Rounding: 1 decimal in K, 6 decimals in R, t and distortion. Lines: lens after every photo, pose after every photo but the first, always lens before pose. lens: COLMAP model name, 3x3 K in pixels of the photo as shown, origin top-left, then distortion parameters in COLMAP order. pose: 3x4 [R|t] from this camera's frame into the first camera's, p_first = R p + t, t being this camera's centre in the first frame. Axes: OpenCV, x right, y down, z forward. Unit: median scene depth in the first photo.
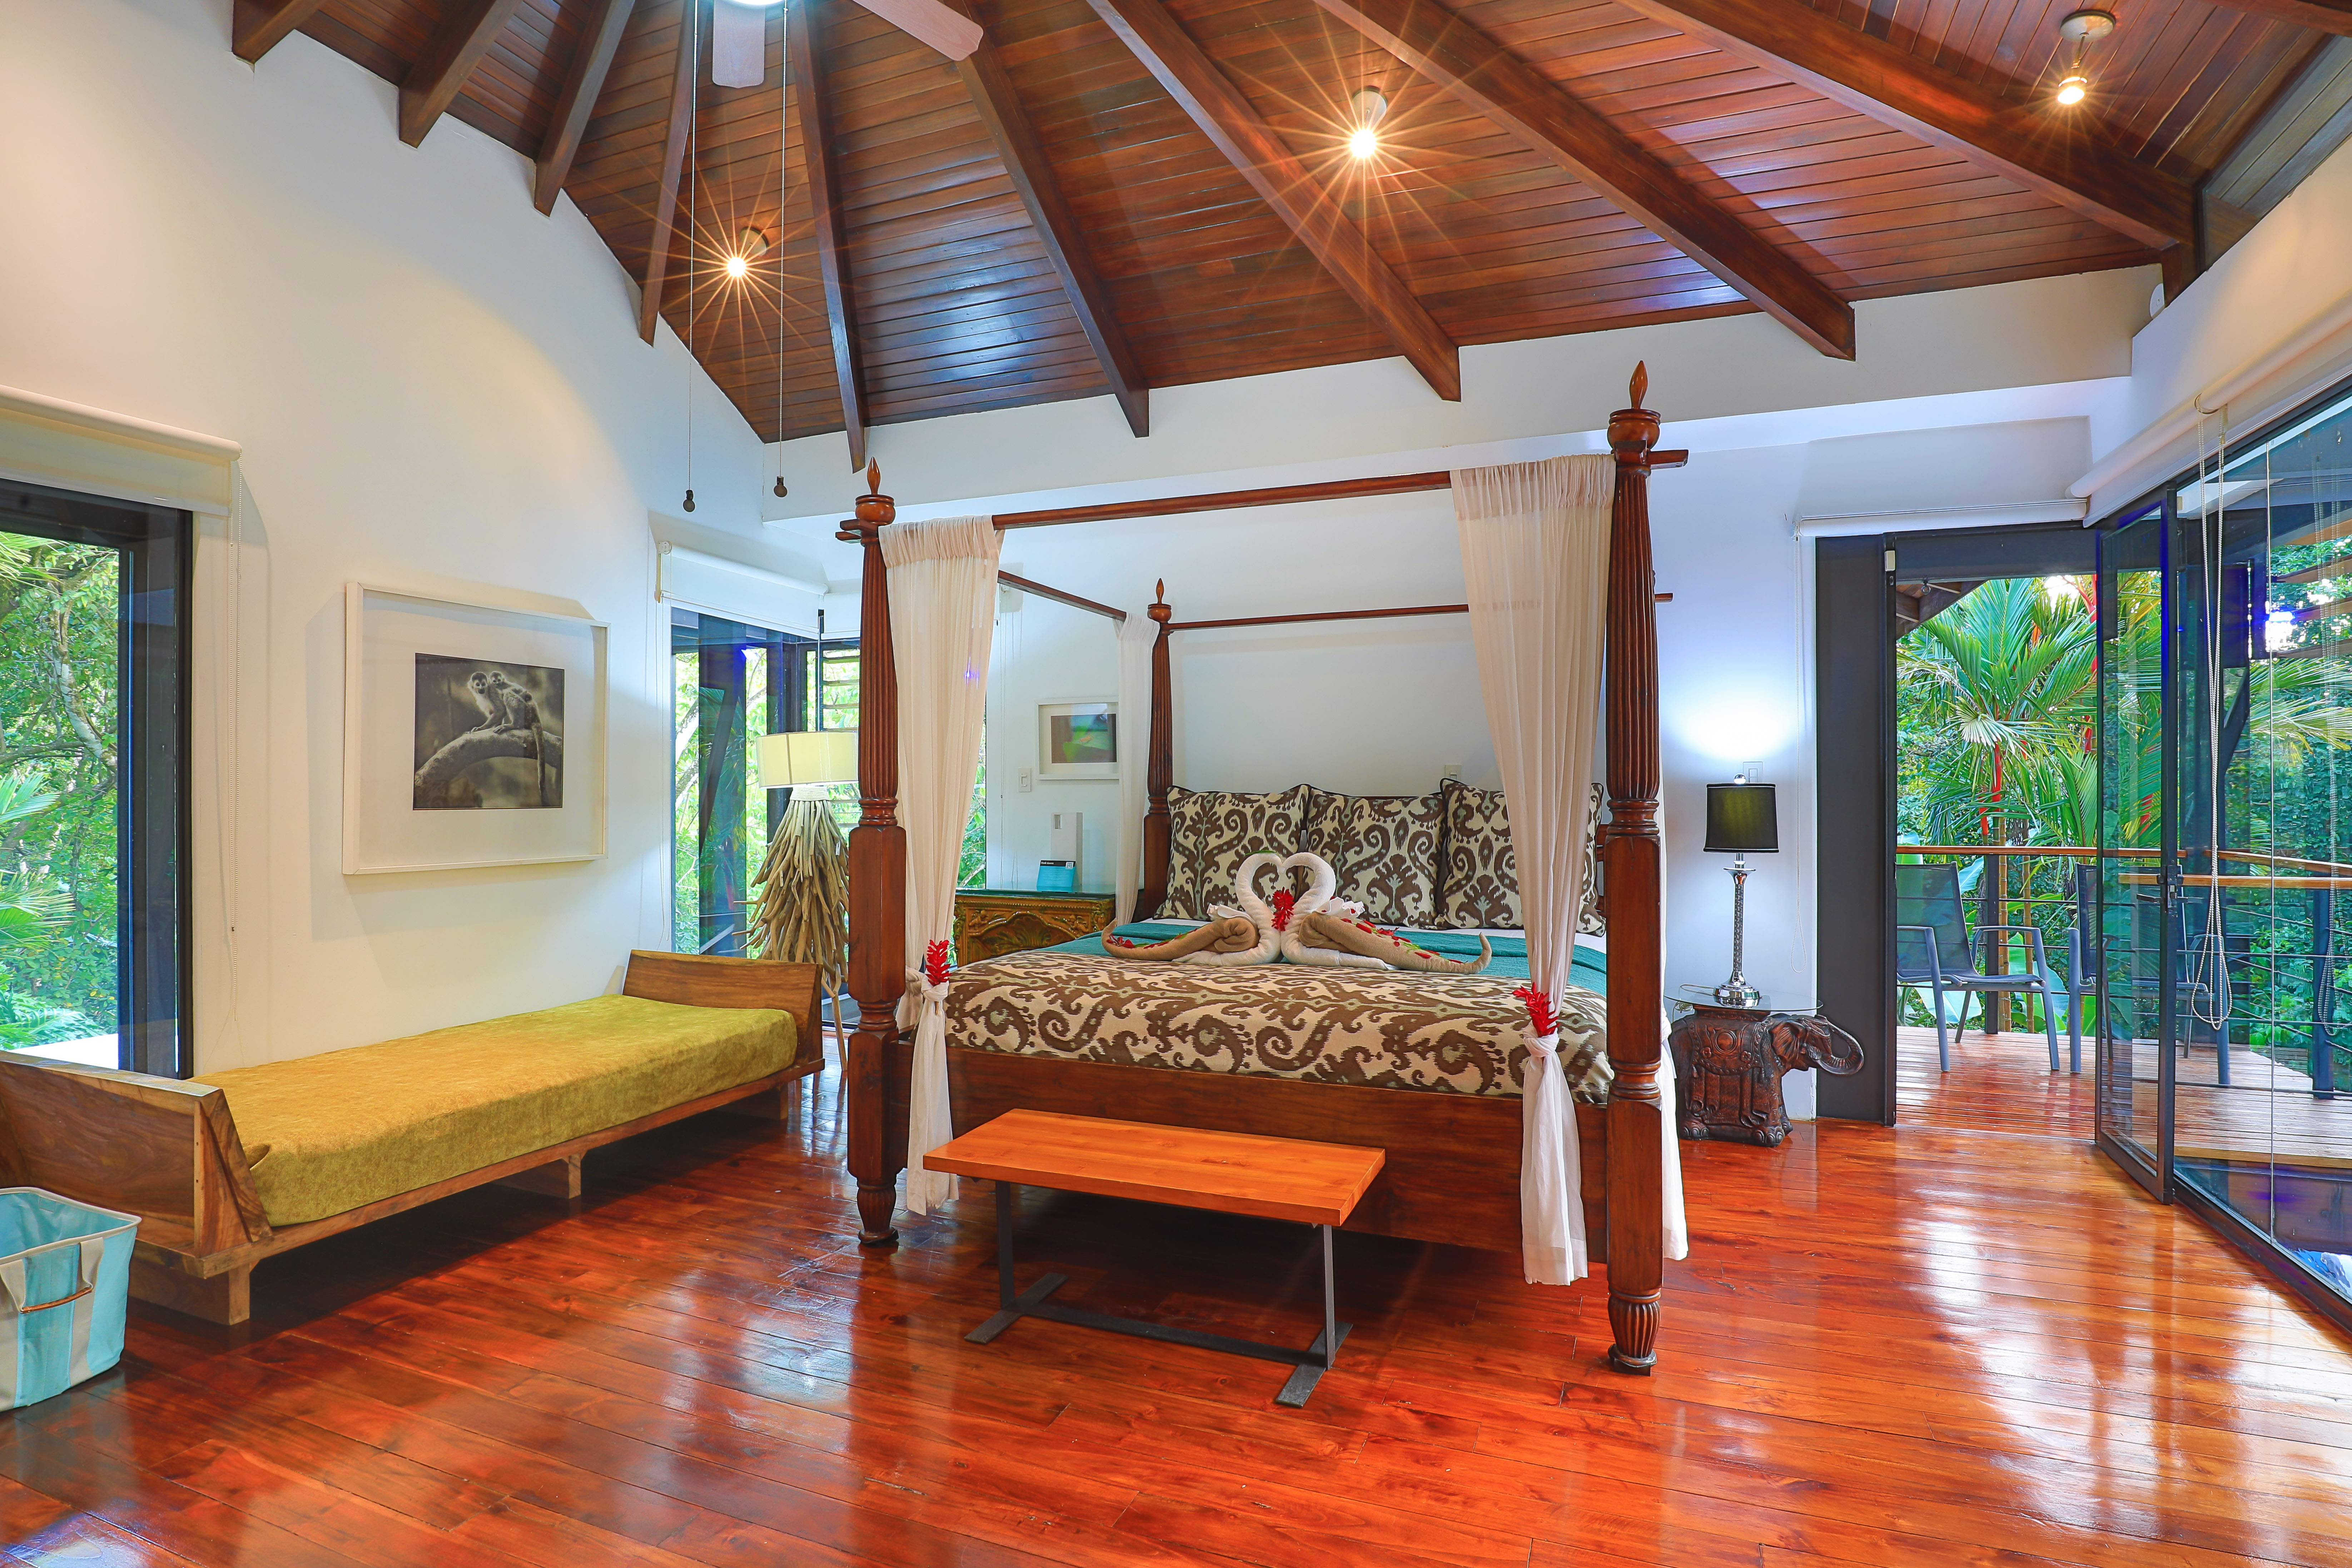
lens RADIAL K [[1188.8, 0, 1177.2], [0, 1188.8, 778.4], [0, 0, 1]] dist [-0.025903, 0.001634]
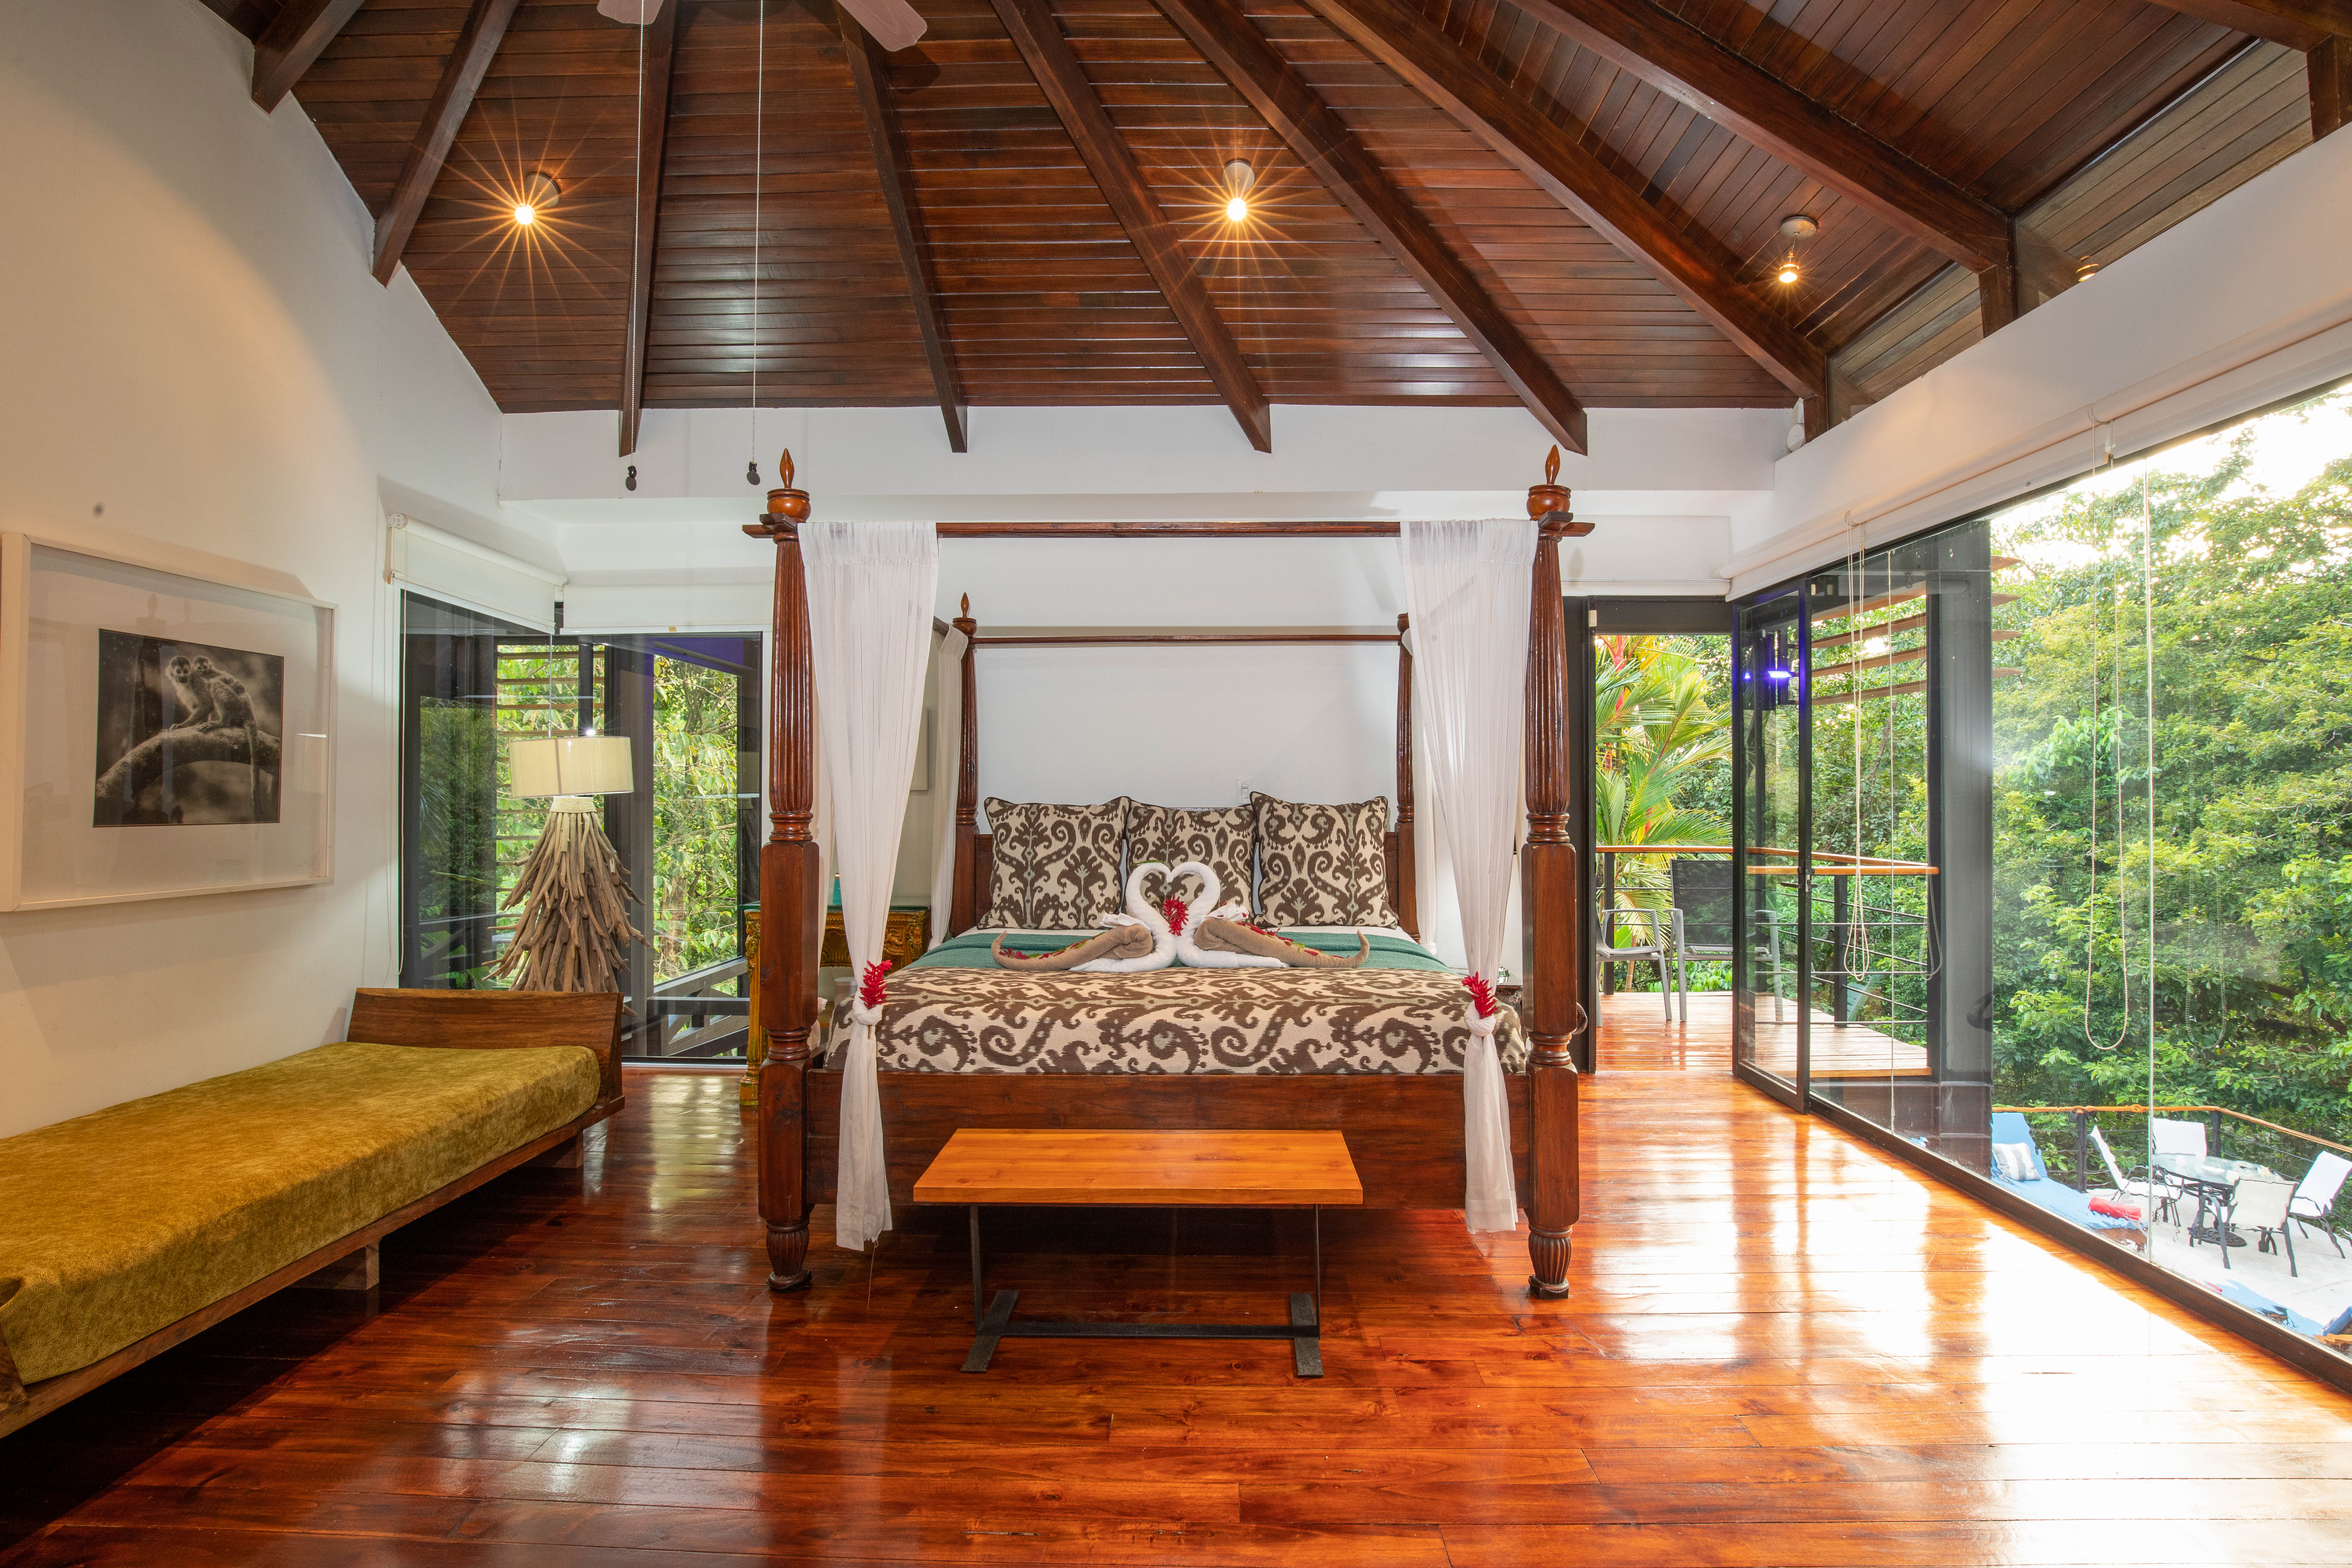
lens RADIAL K [[1115.6, 0, 1188.2], [0, 1115.6, 781.3], [0, 0, 1]] dist [-0.029314, 0.005962]
pose [[0.935087, 0.006758, 0.354354, -0.236371], [-0.005237, 0.999973, -0.005250, -0.004489], [-0.354380, 0.003053, 0.935097, 0.058785]]
